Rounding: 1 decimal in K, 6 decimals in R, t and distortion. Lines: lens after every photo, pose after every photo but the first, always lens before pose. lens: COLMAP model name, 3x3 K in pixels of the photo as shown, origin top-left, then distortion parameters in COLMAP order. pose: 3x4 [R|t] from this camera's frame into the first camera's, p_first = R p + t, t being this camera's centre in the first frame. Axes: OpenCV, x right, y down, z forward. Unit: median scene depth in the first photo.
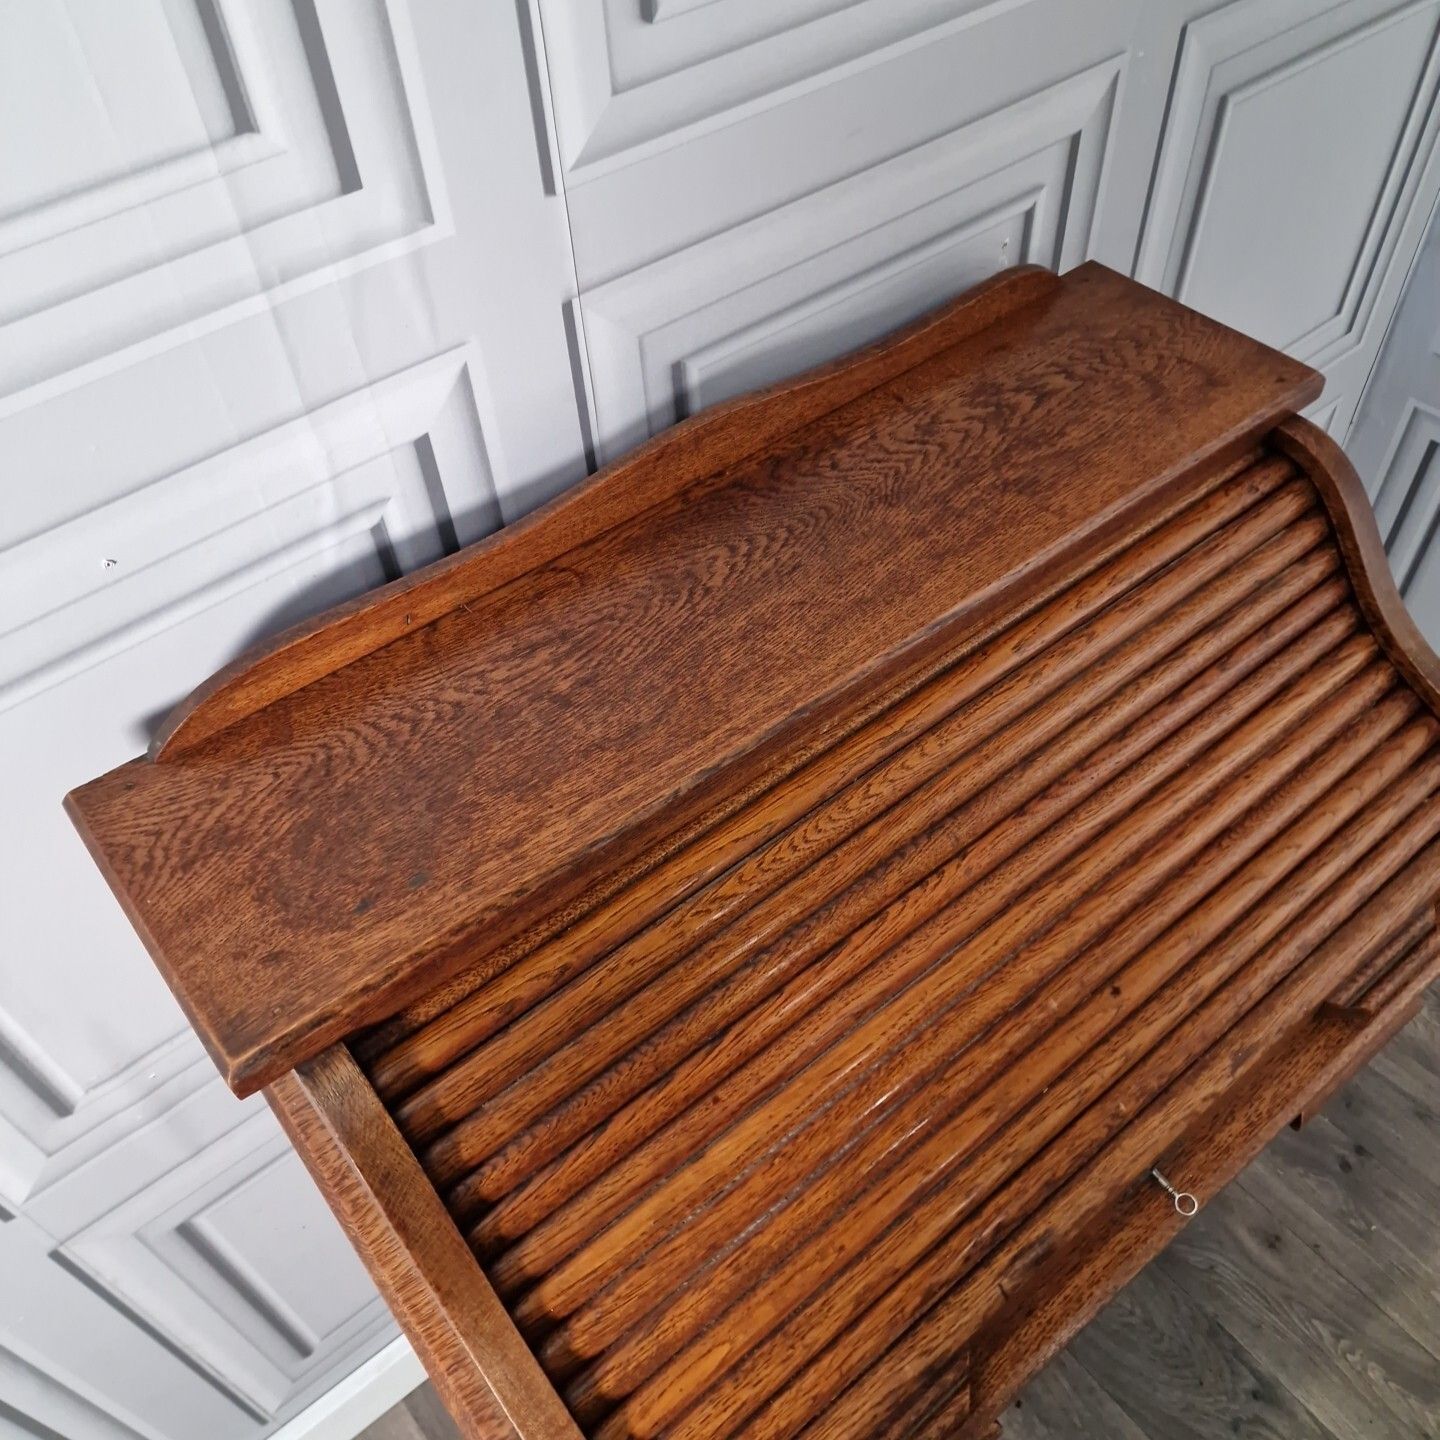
lens RADIAL K [[1286.7, 0, 738.1], [0, 1286.7, 720.0], [0, 0, 1]] dist [0.088648, -0.093164]
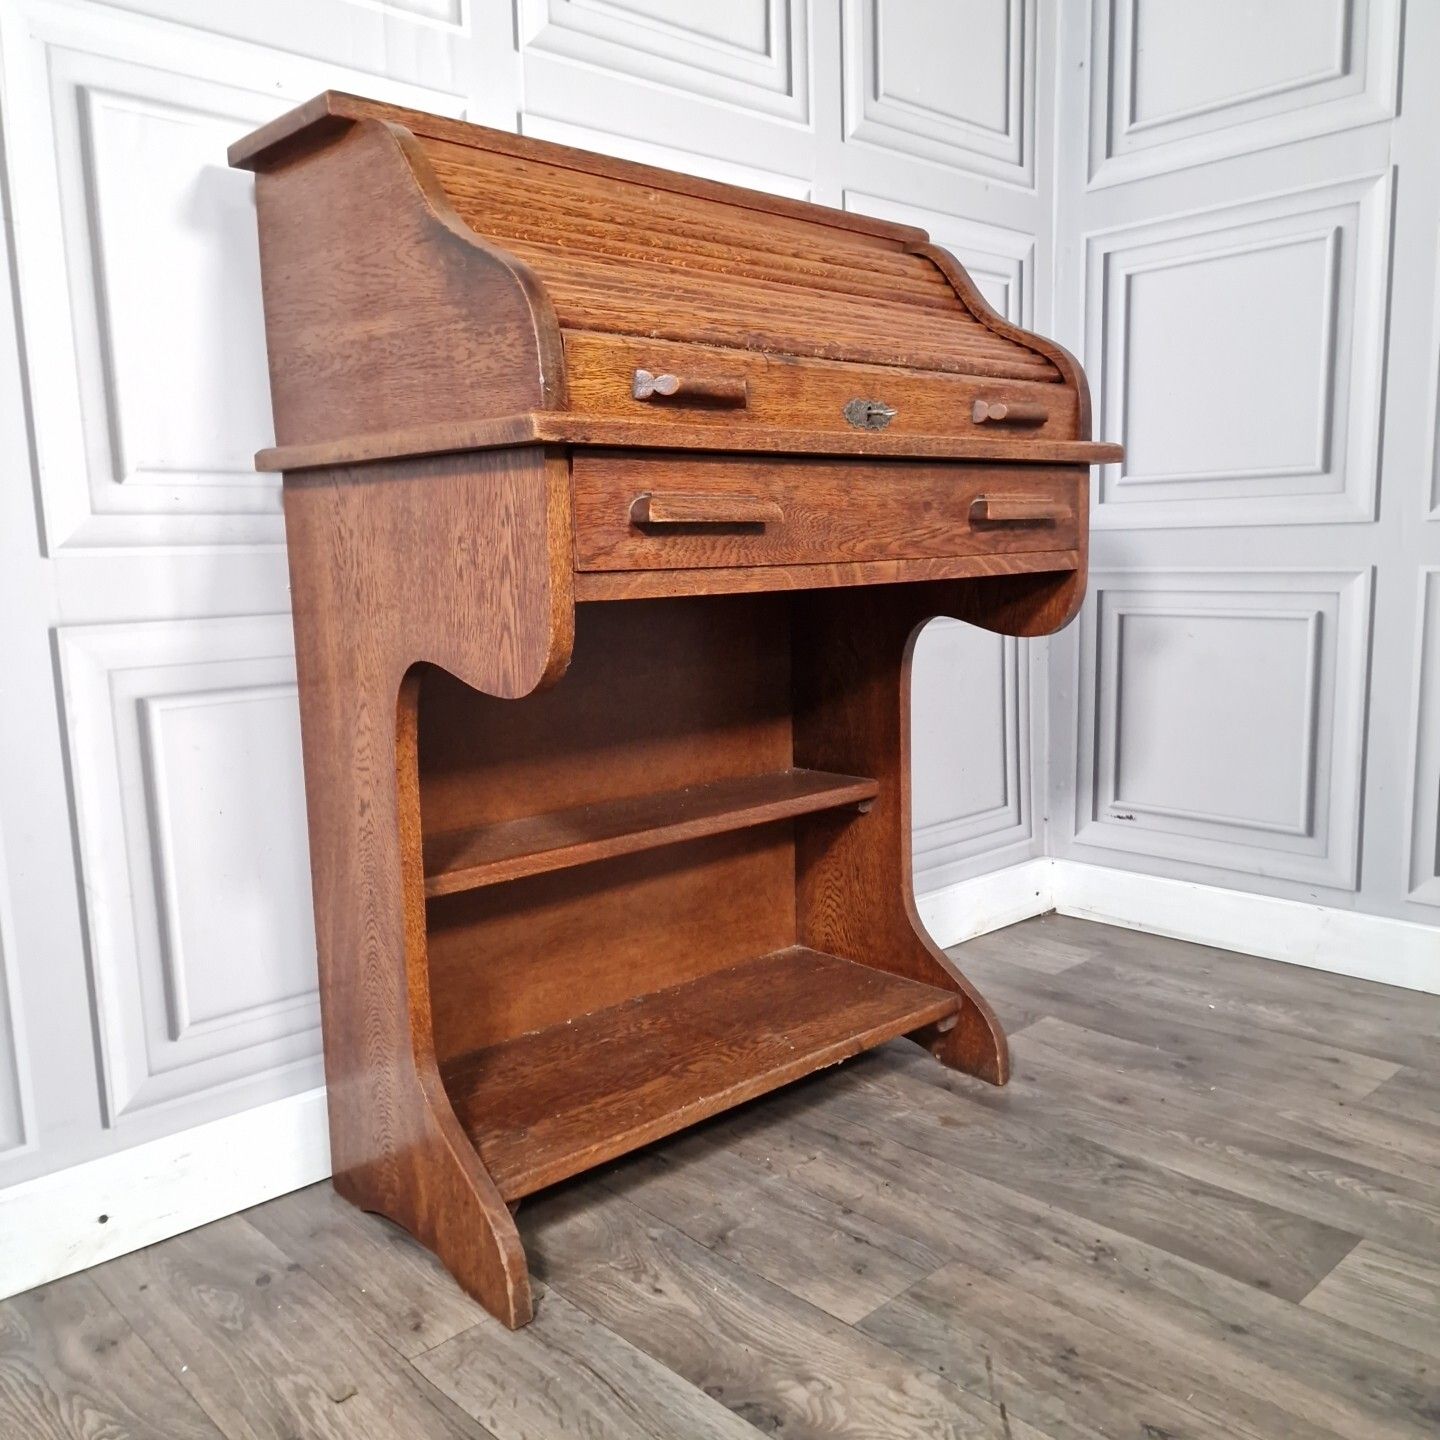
lens RADIAL K [[1286.2, 0, 724.3], [0, 1286.2, 736.7], [0, 0, 1]] dist [0.087297, -0.102622]
pose [[0.997513, 0.002241, 0.070449, 0.044132], [0.043898, 0.762230, -0.645815, 1.678049], [-0.055145, 0.647302, 0.760236, 0.100287]]
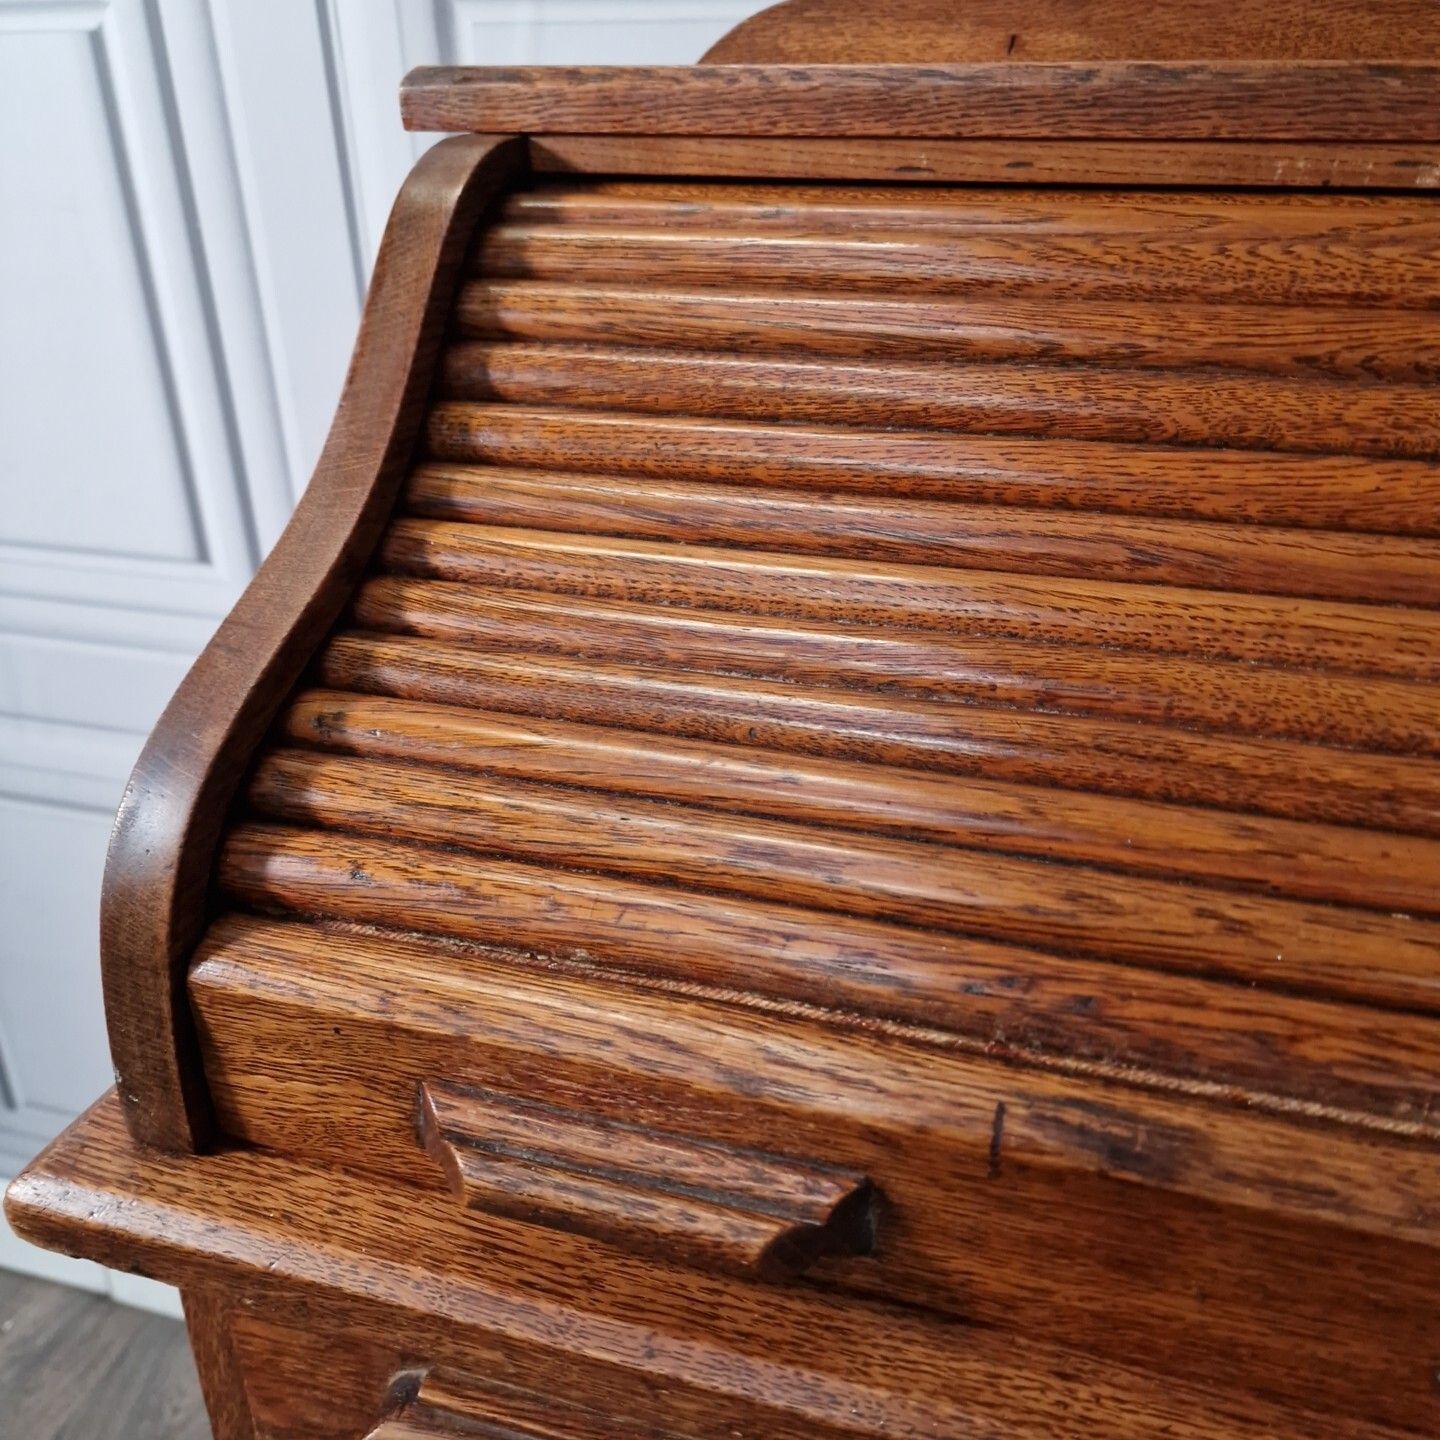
lens RADIAL K [[1319.5, 0, 719.4], [0, 1319.5, 737.8], [0, 0, 1]] dist [0.050348, -0.085536]
pose [[0.553970, 0.390386, -0.735334, 0.388785], [-0.639027, 0.765518, -0.075006, 0.402498], [0.533630, 0.511449, 0.673542, 0.562490]]
